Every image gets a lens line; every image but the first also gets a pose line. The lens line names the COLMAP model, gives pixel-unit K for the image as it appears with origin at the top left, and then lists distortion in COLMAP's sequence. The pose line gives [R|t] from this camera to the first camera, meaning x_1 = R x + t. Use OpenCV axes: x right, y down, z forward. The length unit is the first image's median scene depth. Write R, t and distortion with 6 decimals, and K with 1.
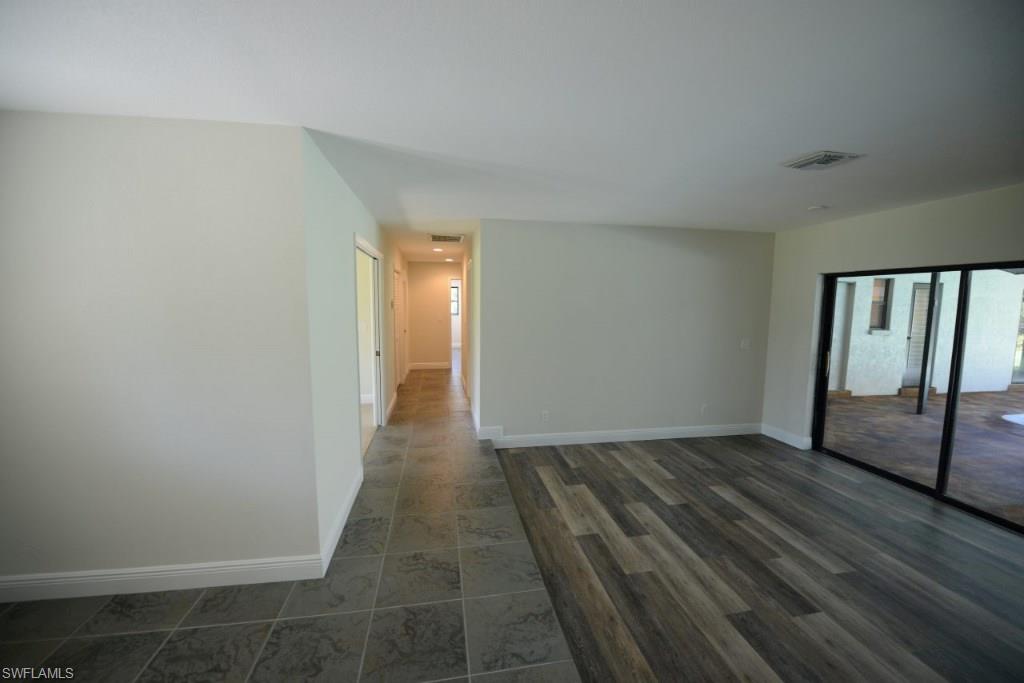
lens RADIAL K [[406.4, 0, 510.3], [0, 406.4, 341.9], [0, 0, 1]] dist [-0.009458, -0.003768]
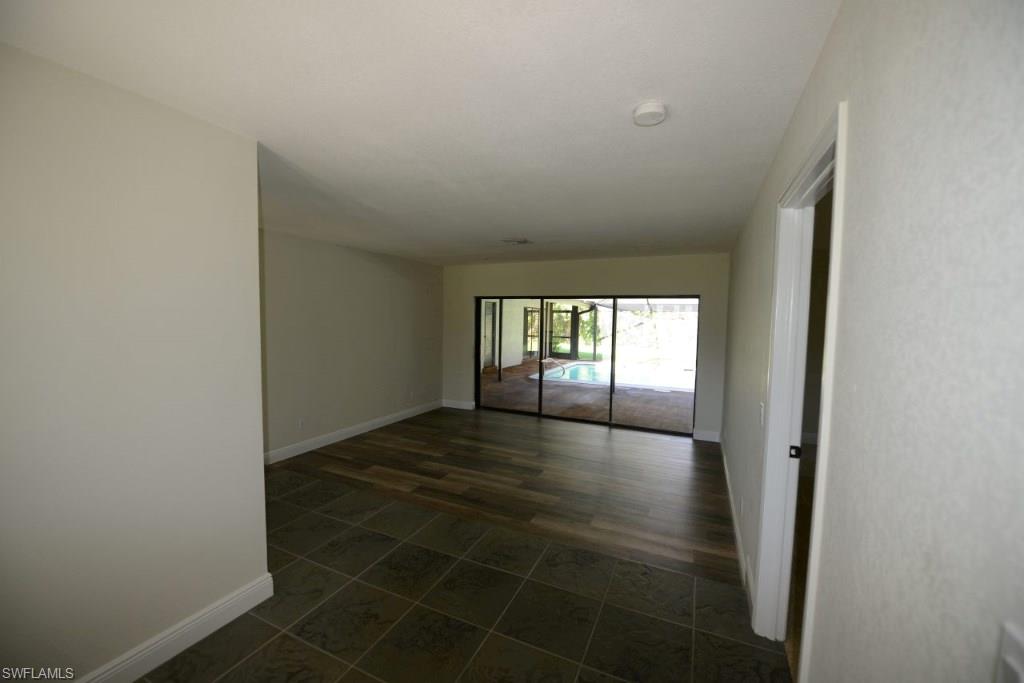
lens RADIAL K [[406.4, 0, 510.3], [0, 406.4, 341.9], [0, 0, 1]] dist [-0.009458, -0.003768]
pose [[0.577278, -0.051434, 0.814926, -0.527831], [0.077709, 0.996945, 0.007874, 0.012969], [-0.812842, 0.058781, 0.579511, -0.028815]]
